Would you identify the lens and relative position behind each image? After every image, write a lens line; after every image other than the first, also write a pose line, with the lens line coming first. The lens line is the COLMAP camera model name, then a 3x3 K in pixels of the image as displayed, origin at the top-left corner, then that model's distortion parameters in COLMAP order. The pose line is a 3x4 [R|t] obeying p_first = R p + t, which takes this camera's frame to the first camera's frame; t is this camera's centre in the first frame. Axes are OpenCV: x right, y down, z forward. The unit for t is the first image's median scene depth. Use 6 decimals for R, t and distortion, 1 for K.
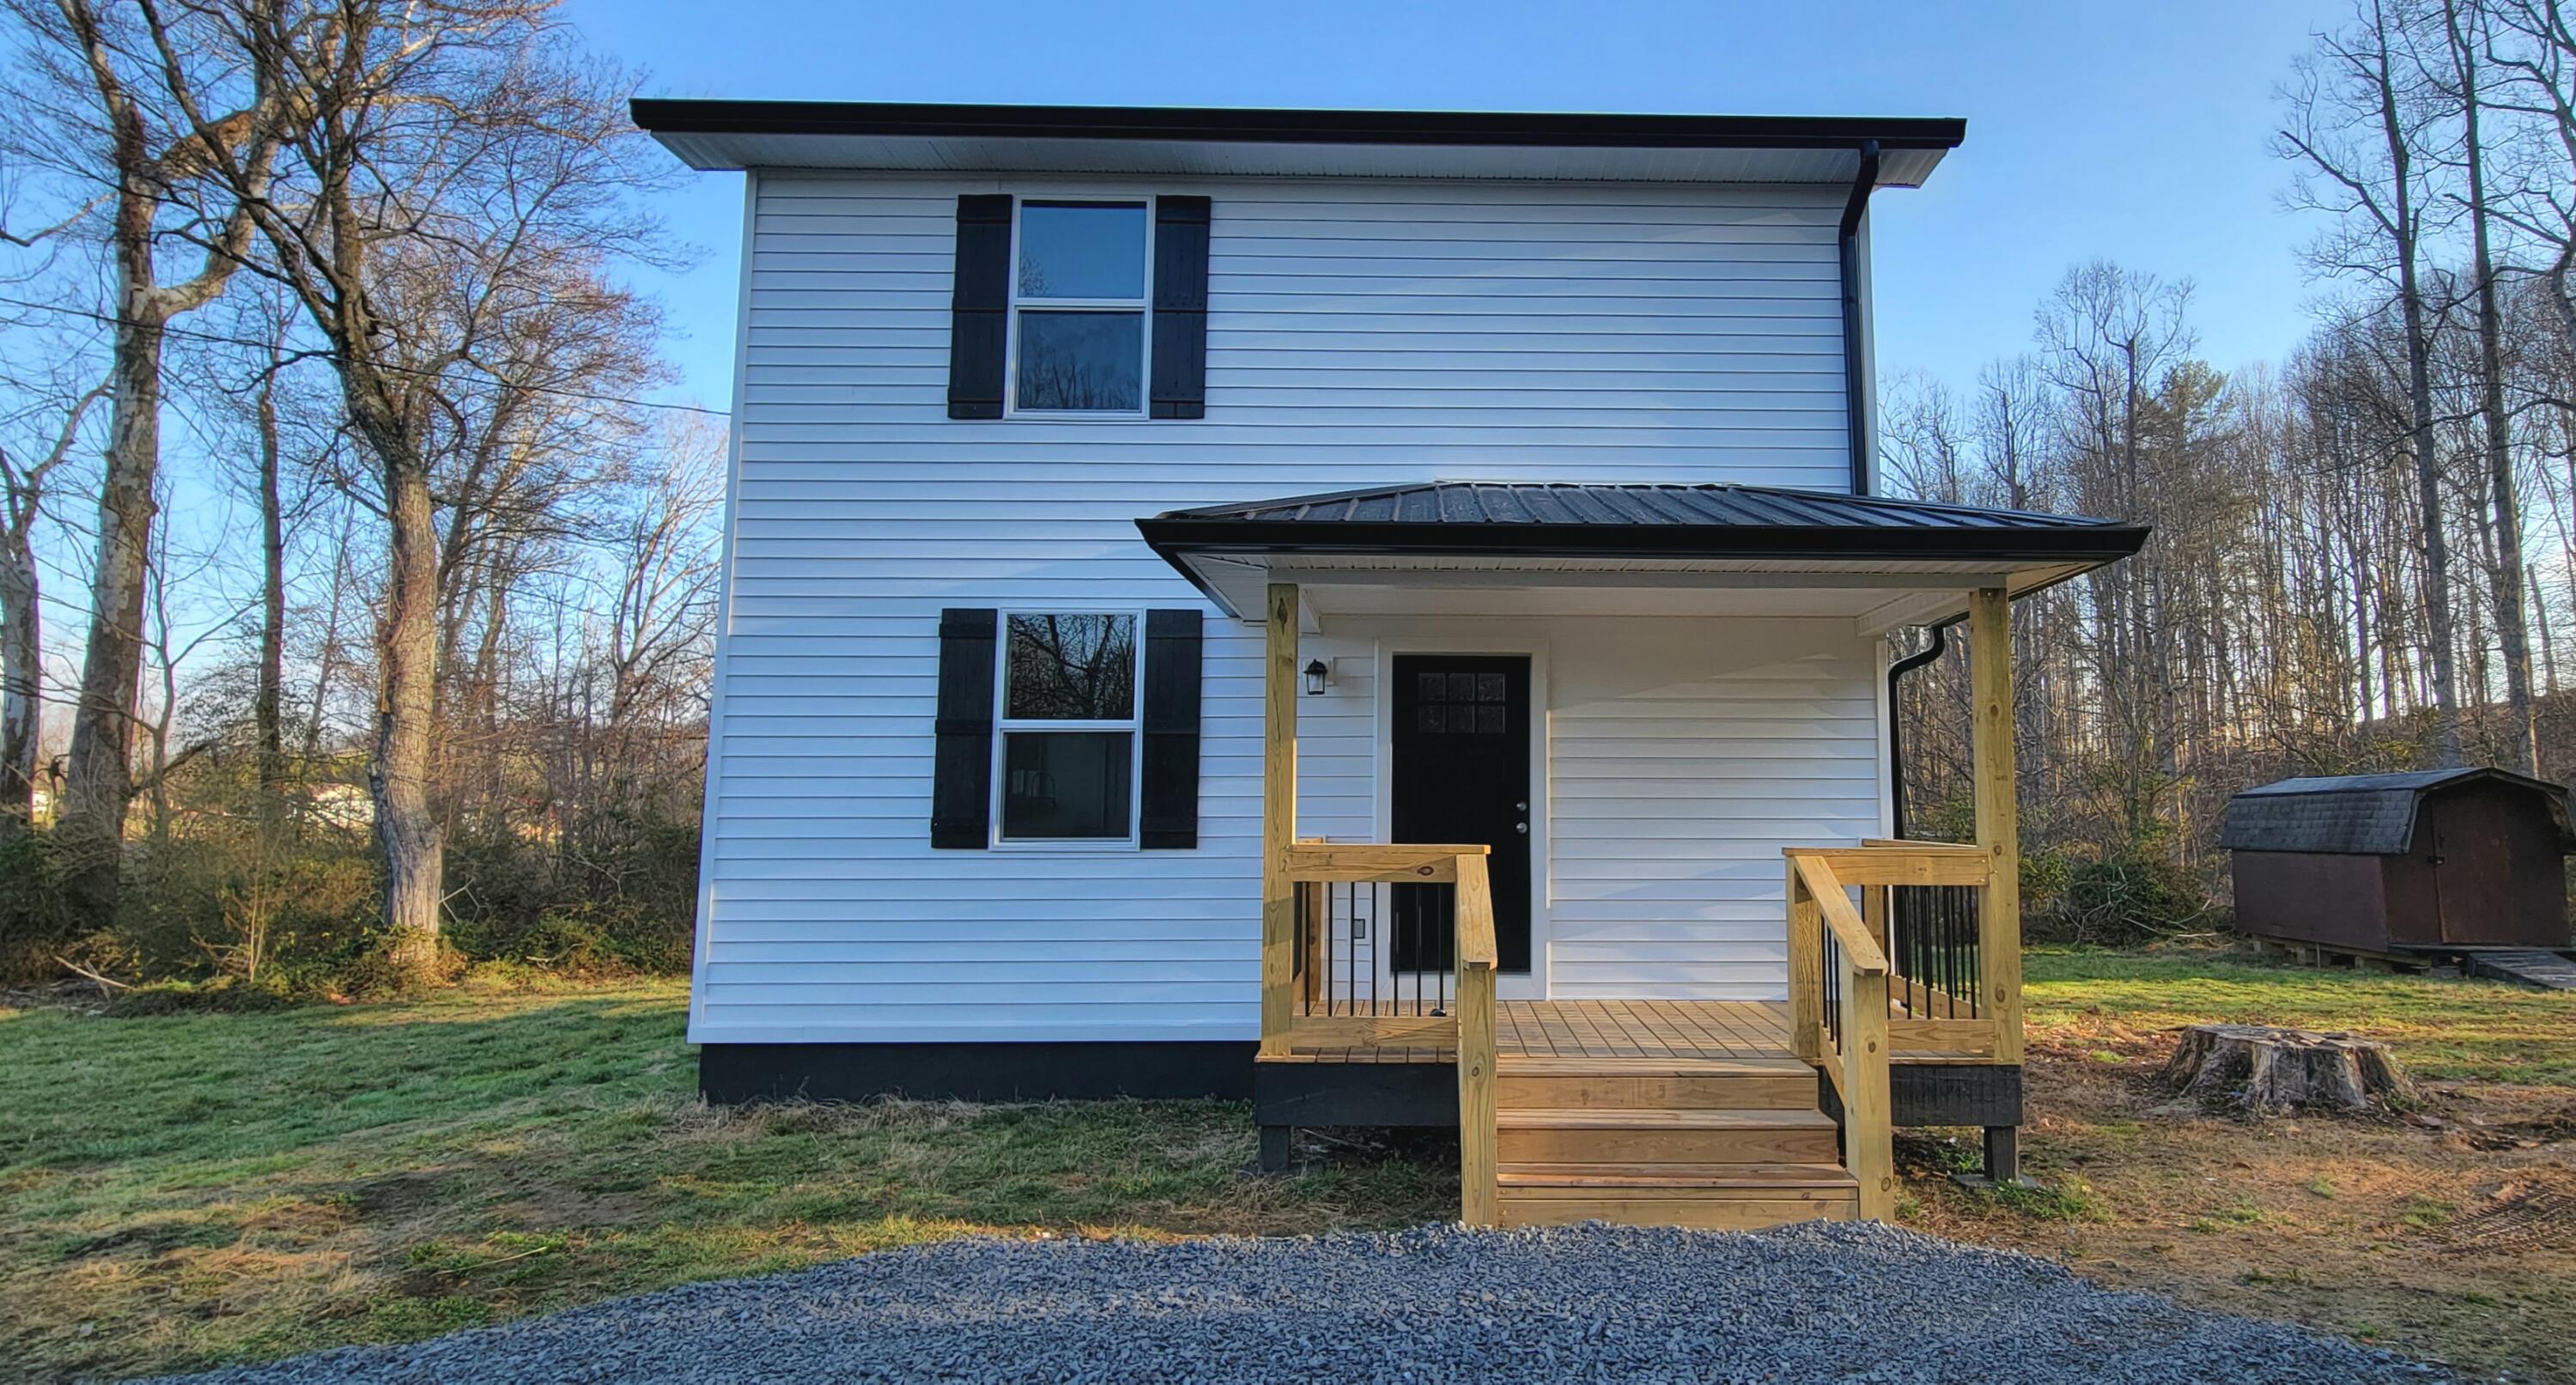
lens RADIAL K [[1265.6, 0, 1431.7], [0, 1265.6, 681.7], [0, 0, 1]] dist [-0.001325, -0.002539]
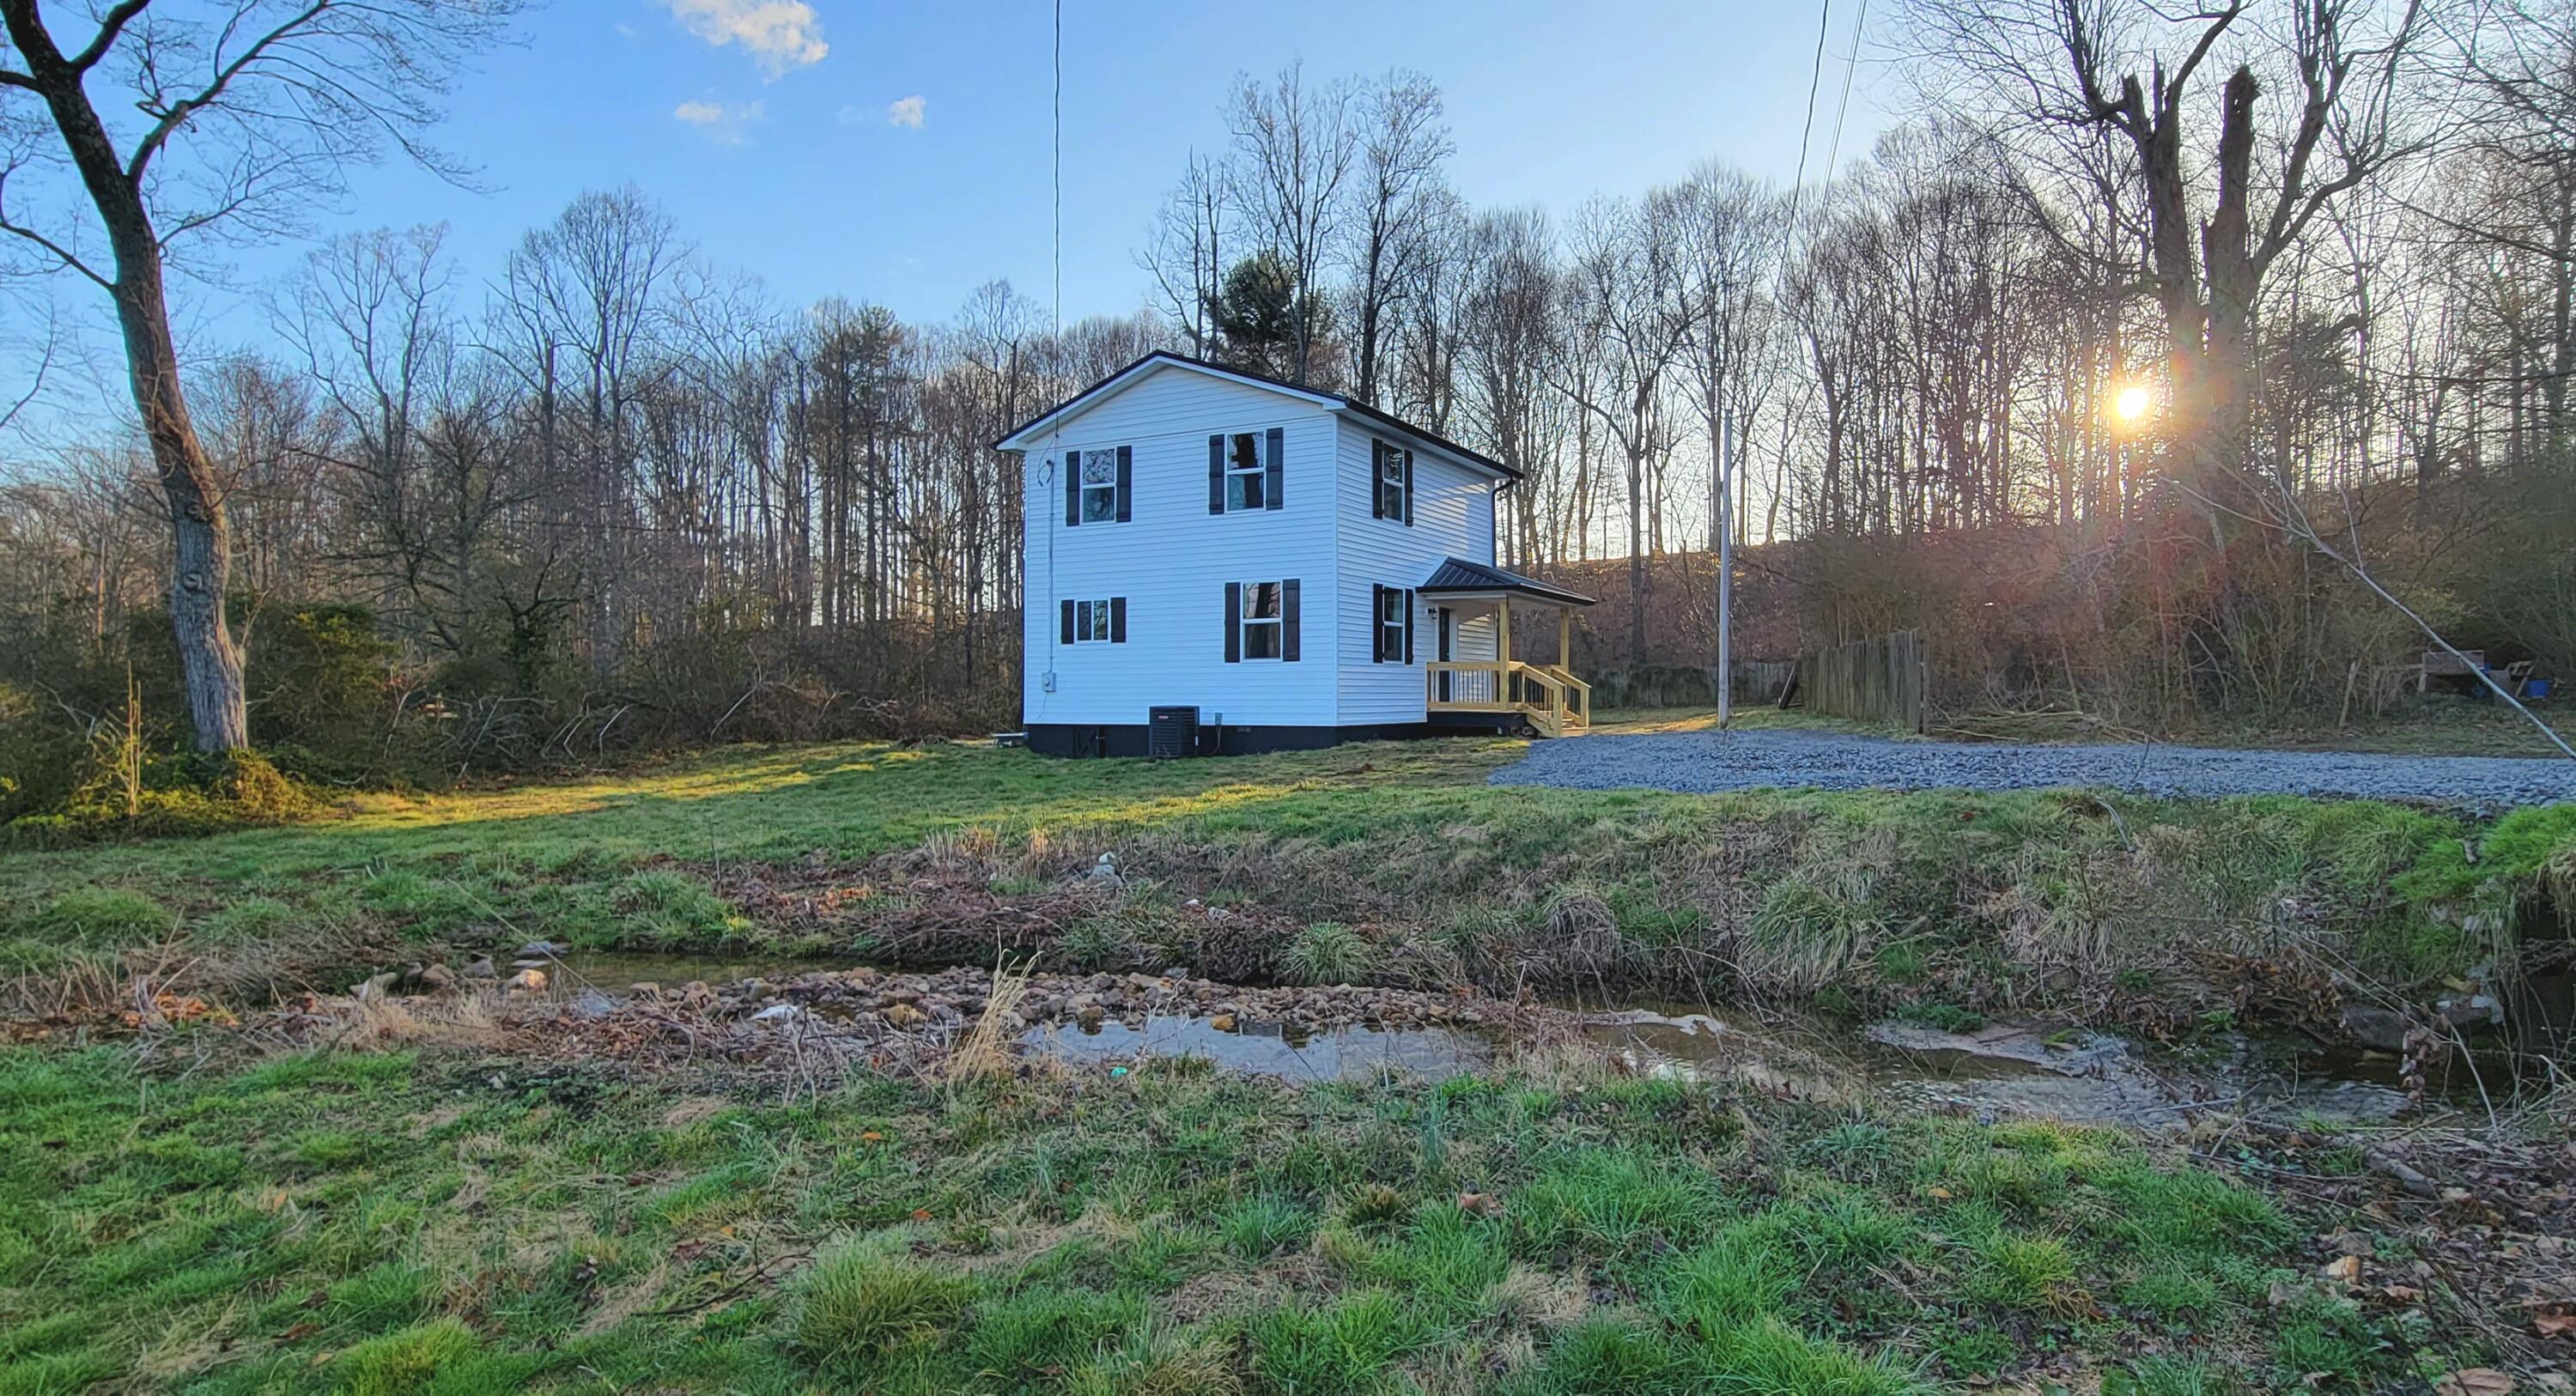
lens RADIAL K [[1254.5, 0, 1404.2], [0, 1254.5, 698.6], [0, 0, 1]] dist [-0.002347, -0.001394]
pose [[0.469320, -0.001918, 0.883026, -3.003726], [-0.097663, 0.993750, 0.054066, 0.047023], [-0.877611, -0.111613, 0.466199, -0.484727]]
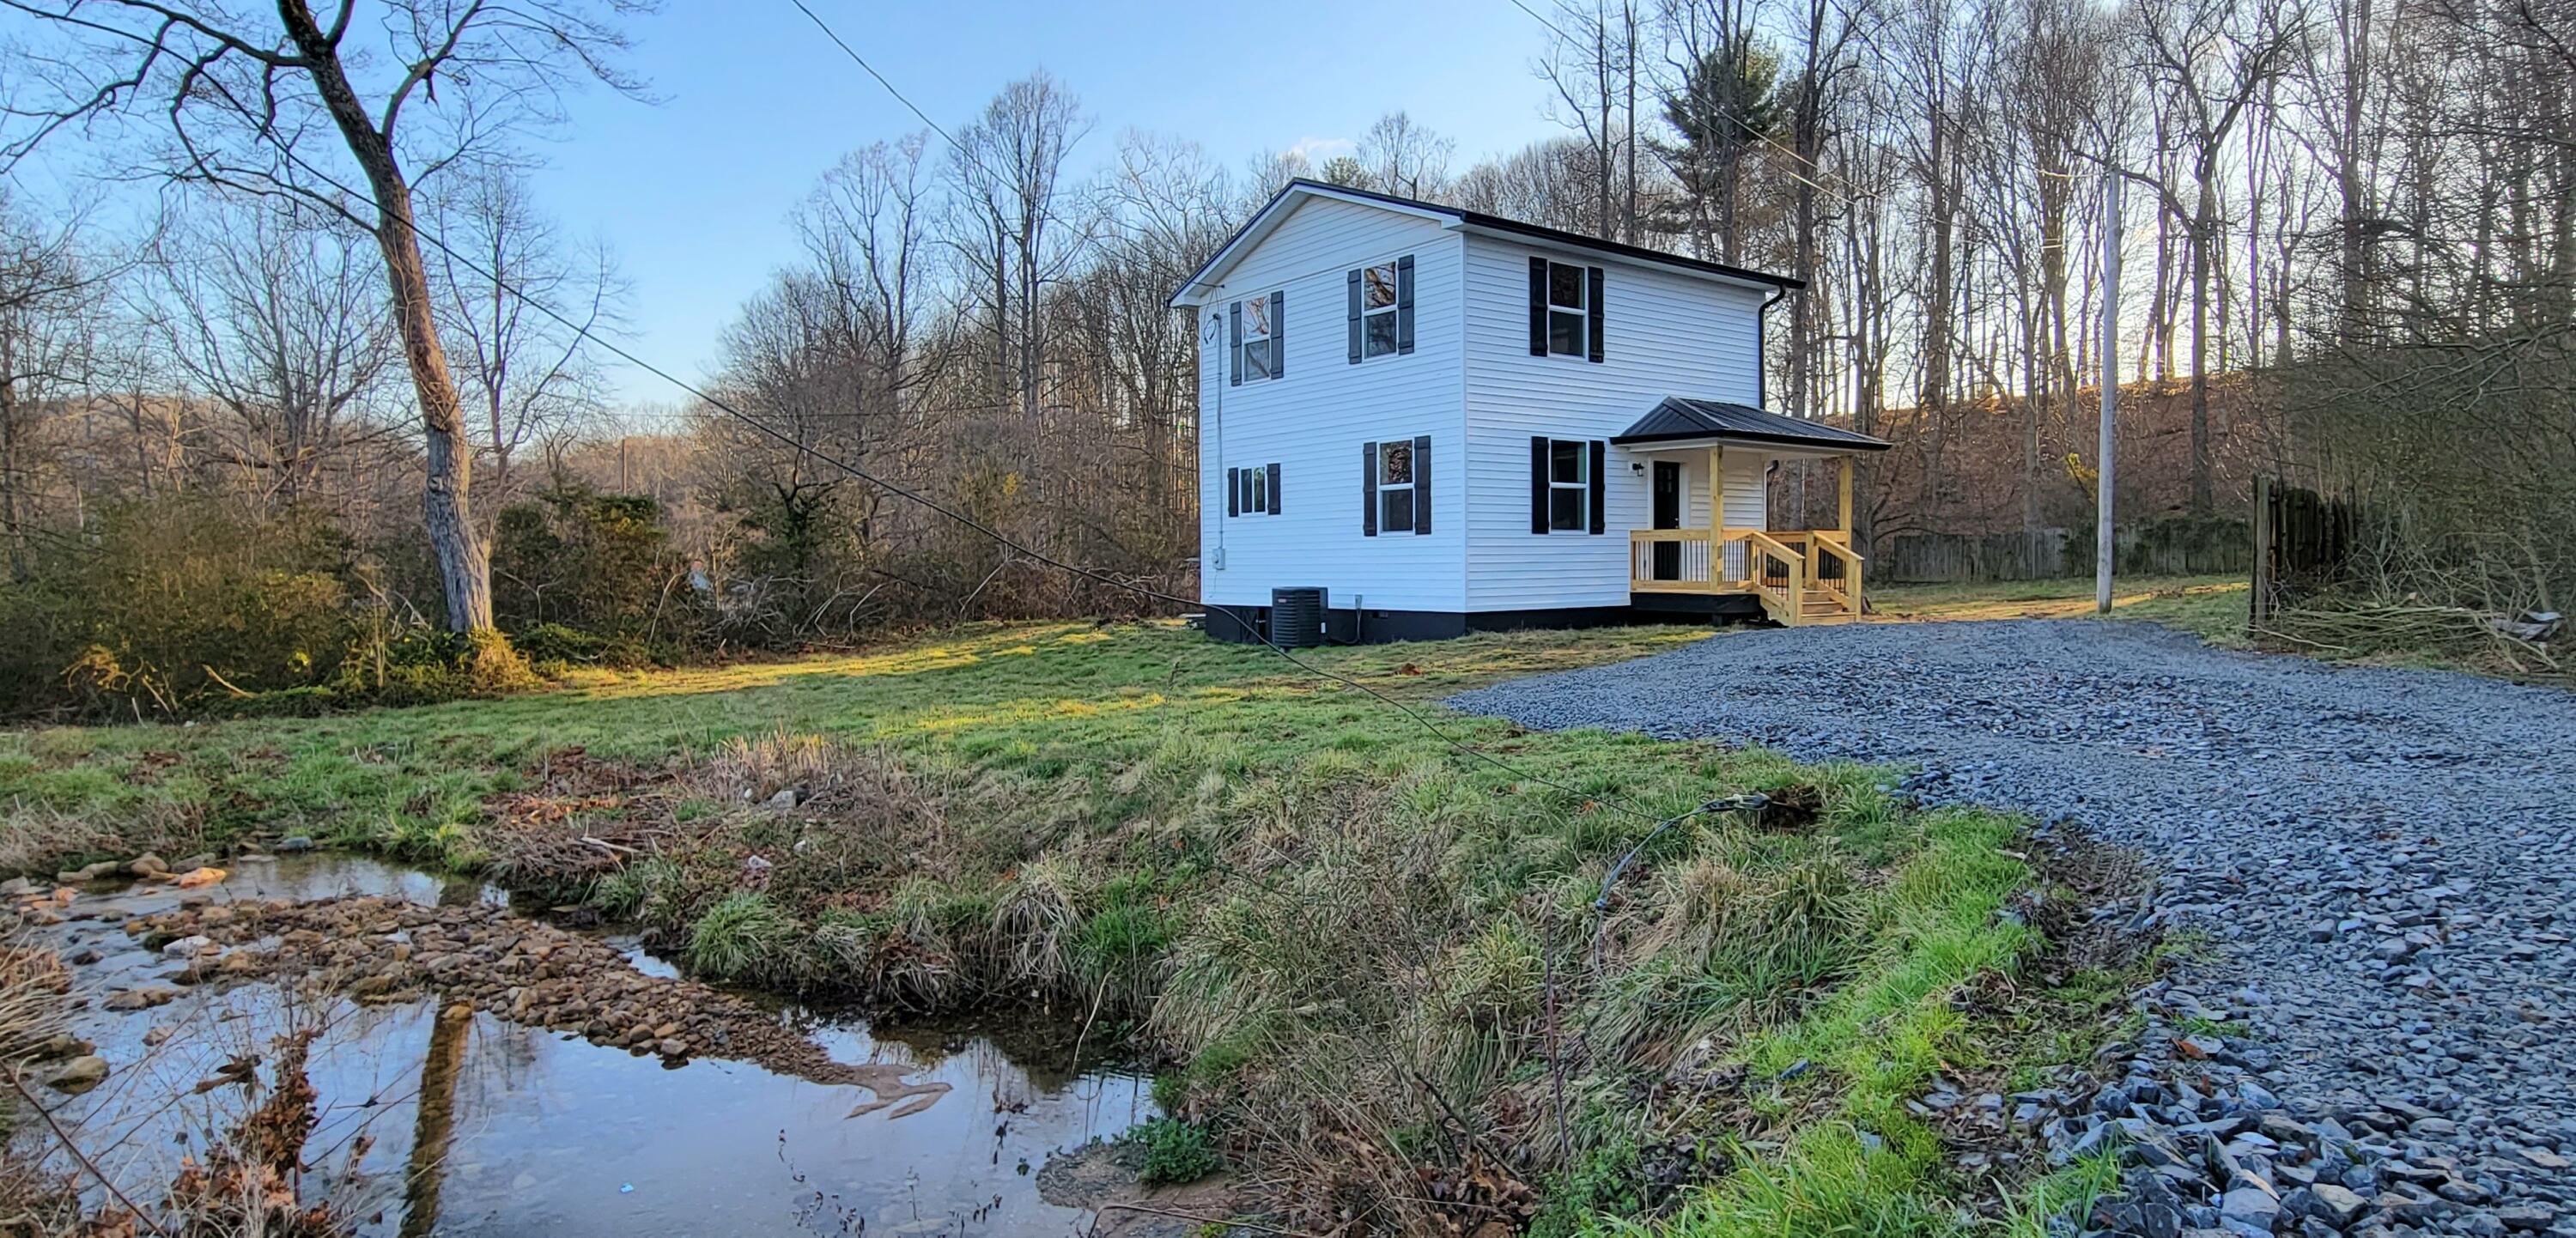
lens RADIAL K [[1387.6, 0, 1389.7], [0, 1387.6, 612.8], [0, 0, 1]] dist [0.000247, -0.000344]
pose [[0.785529, -0.031190, 0.618039, -2.287505], [-0.060037, 0.990176, 0.126278, -0.042035], [-0.615906, -0.136300, 0.775939, -0.963922]]
